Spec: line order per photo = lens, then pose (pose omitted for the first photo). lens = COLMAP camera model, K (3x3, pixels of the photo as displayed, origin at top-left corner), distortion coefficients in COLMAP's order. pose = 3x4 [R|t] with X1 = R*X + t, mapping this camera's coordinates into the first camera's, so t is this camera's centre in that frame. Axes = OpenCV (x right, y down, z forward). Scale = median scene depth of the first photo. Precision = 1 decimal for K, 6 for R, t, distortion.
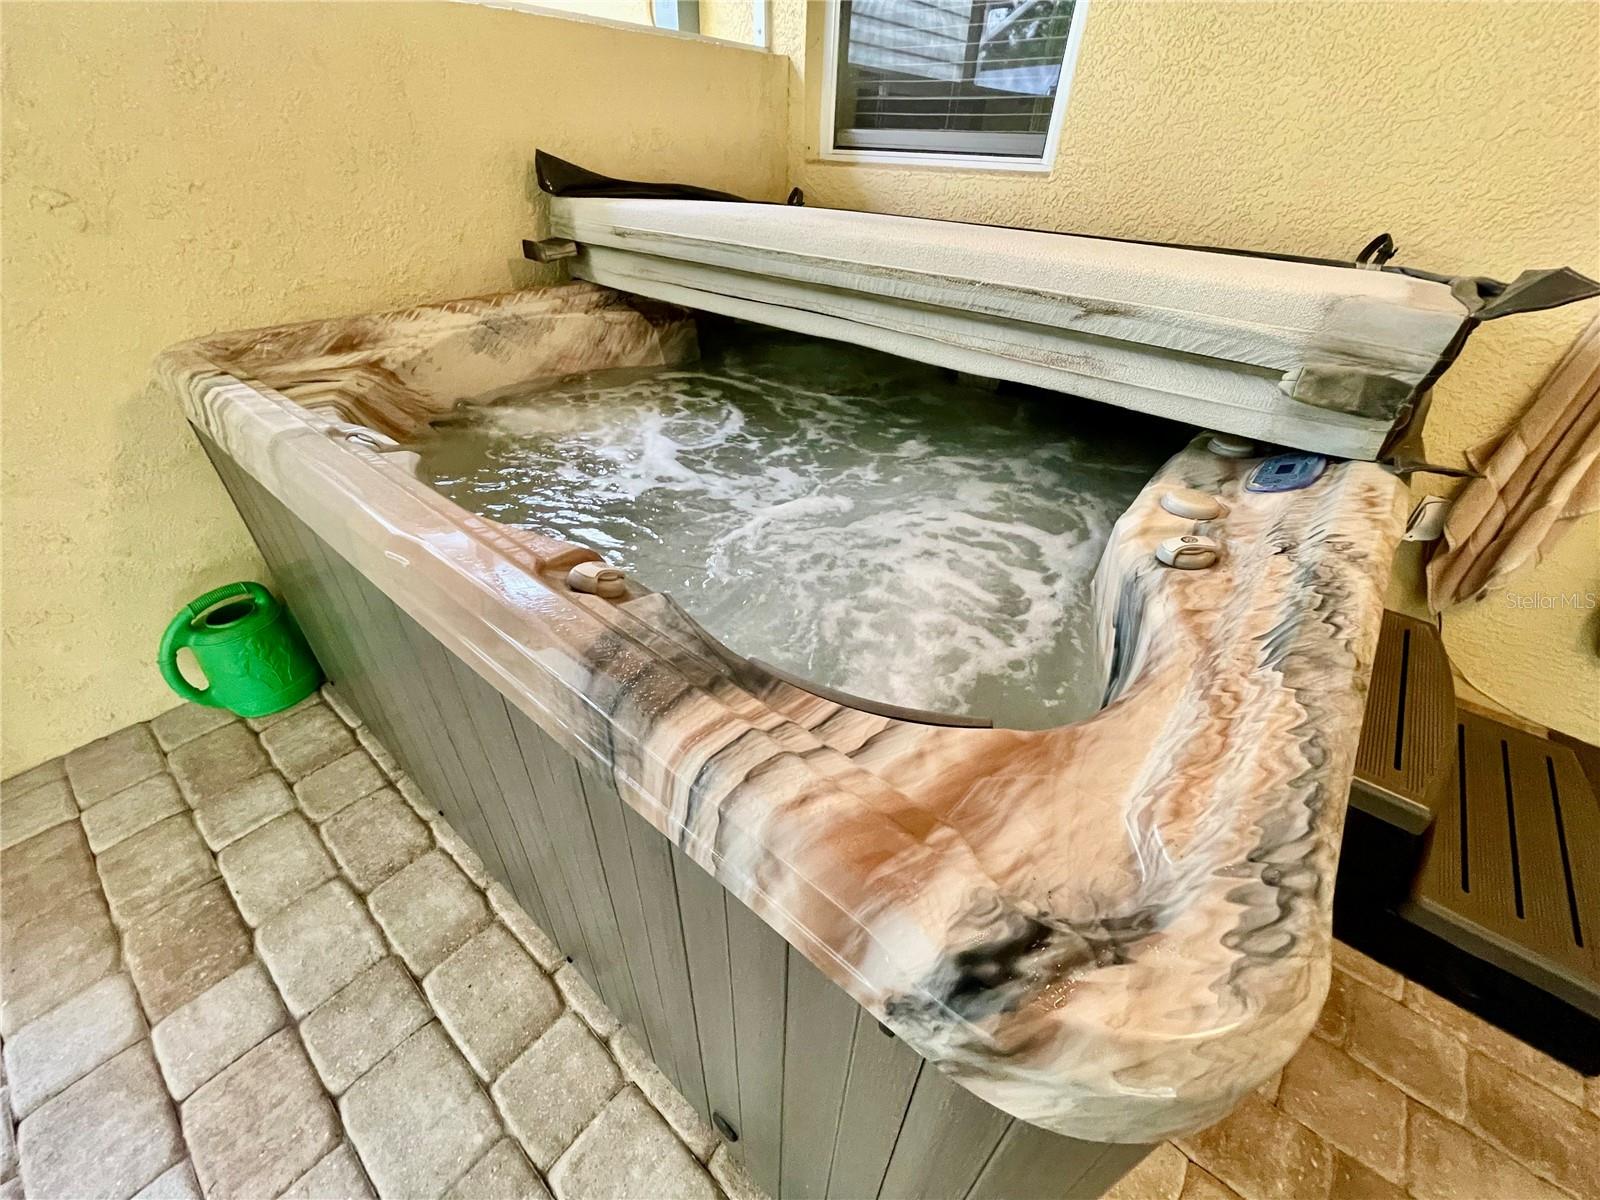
lens RADIAL K [[645.0, 0, 800.0], [0, 645.0, 600.0], [0, 0, 1]] dist [0.008919, -0.003557]
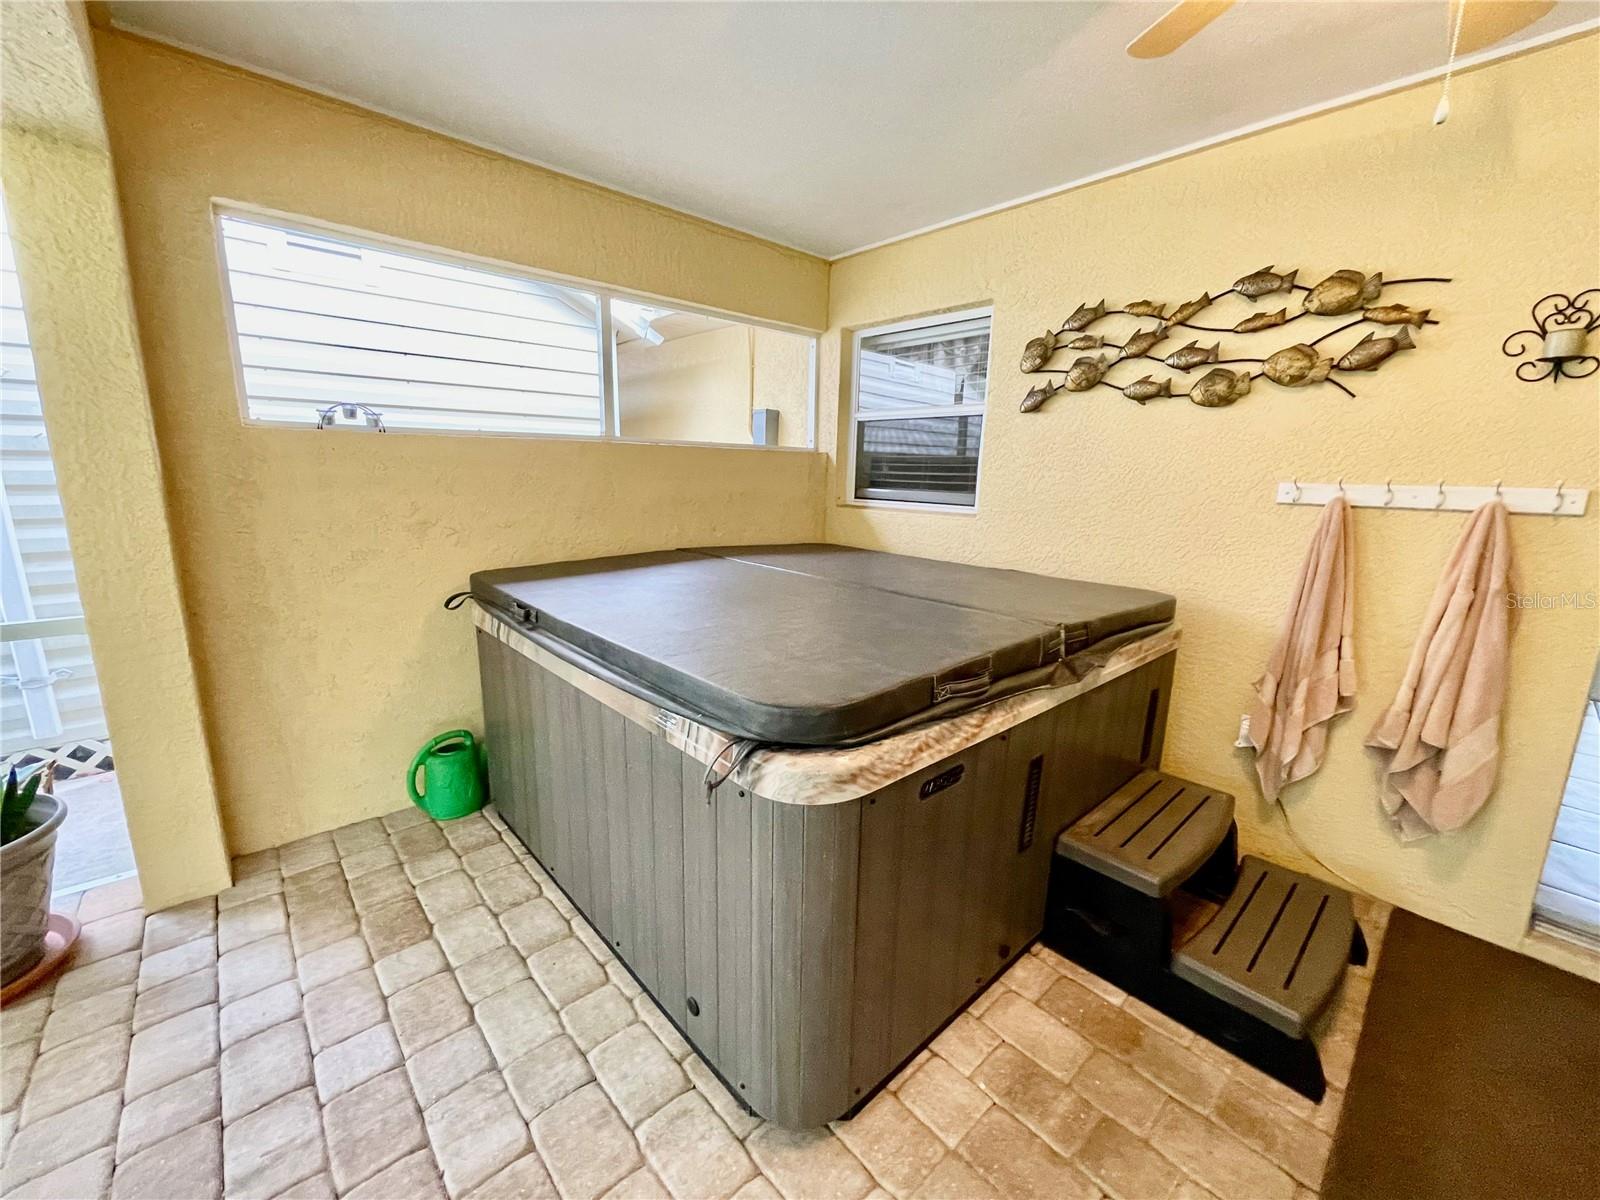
lens RADIAL K [[644.5, 0, 794.7], [0, 644.5, 600.2], [0, 0, 1]] dist [-0.000163, 0.000277]
pose [[0.990035, 0.021398, -0.139187, 0.265818], [-0.076187, 0.912636, -0.401611, 0.356328], [0.118433, 0.408214, 0.905171, -0.699215]]
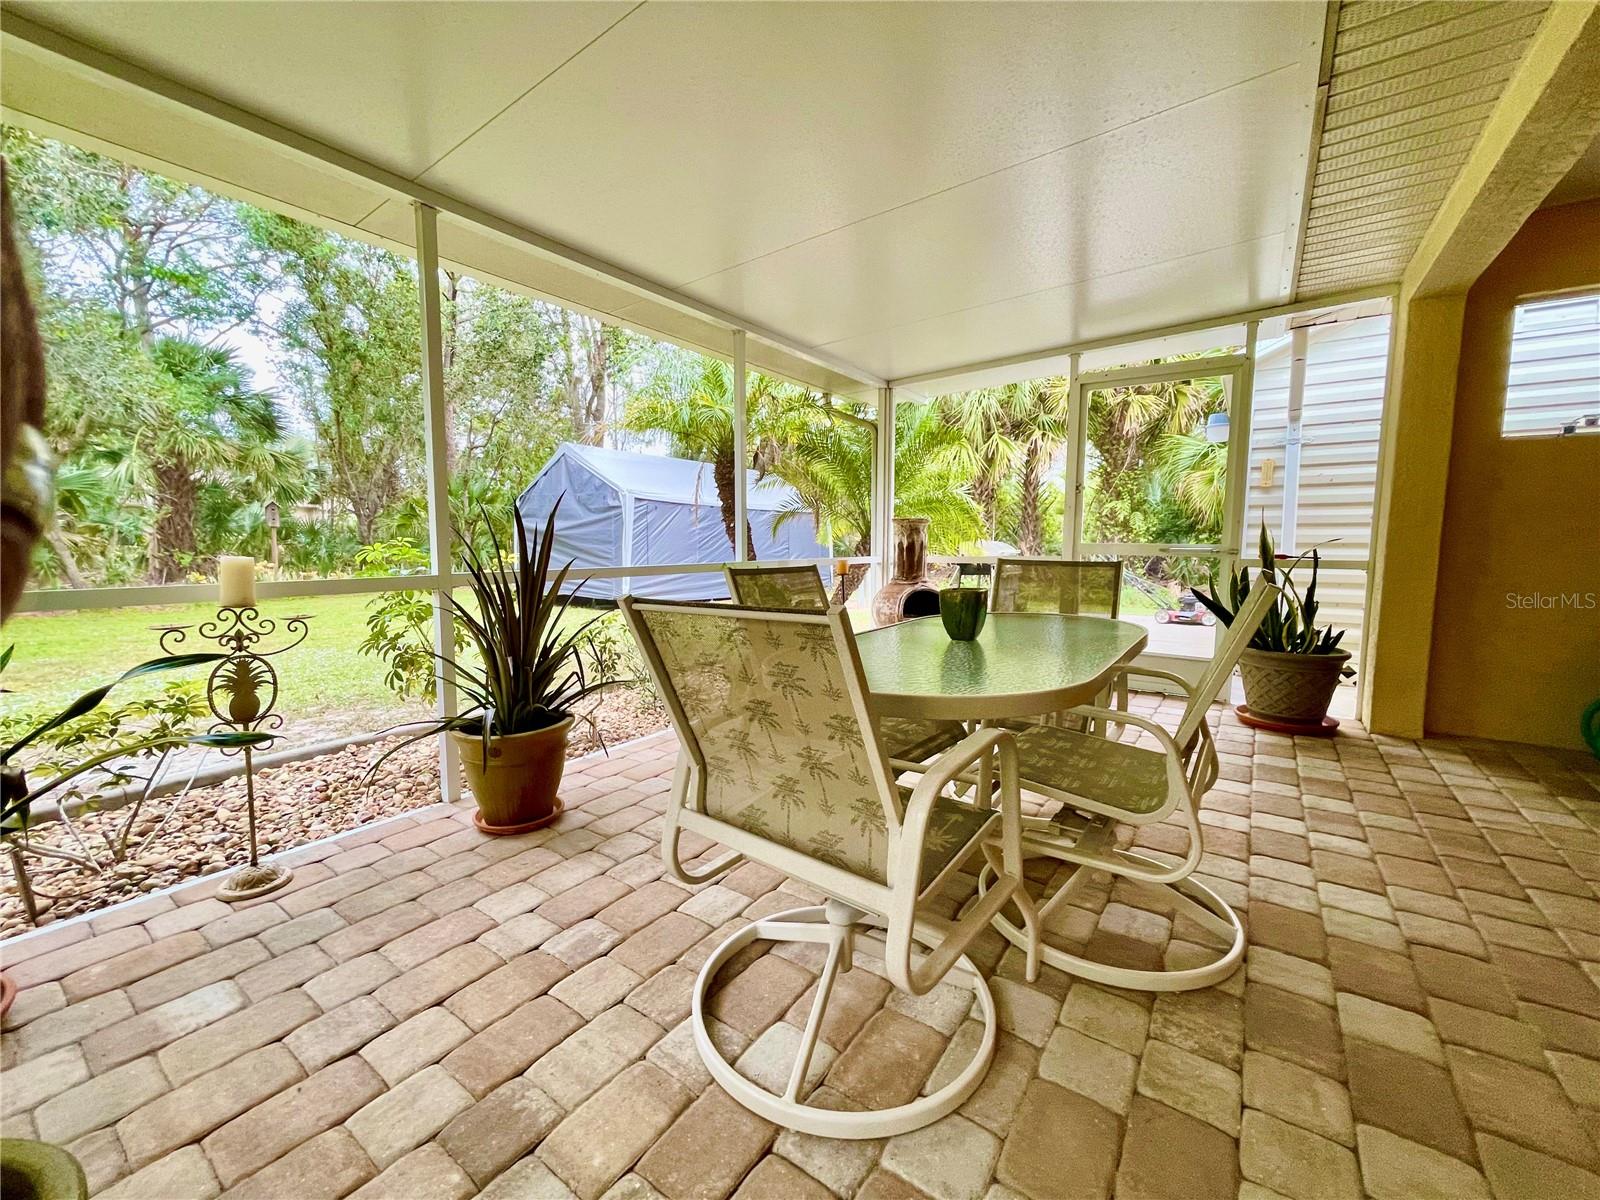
lens RADIAL K [[645.0, 0, 800.0], [0, 645.0, 600.0], [0, 0, 1]] dist [0.008919, -0.003557]
pose [[0.074712, 0.071967, -0.994605, 0.971940], [-0.577206, 0.816447, 0.015718, 1.465973], [0.813173, 0.572918, 0.102538, -1.692702]]
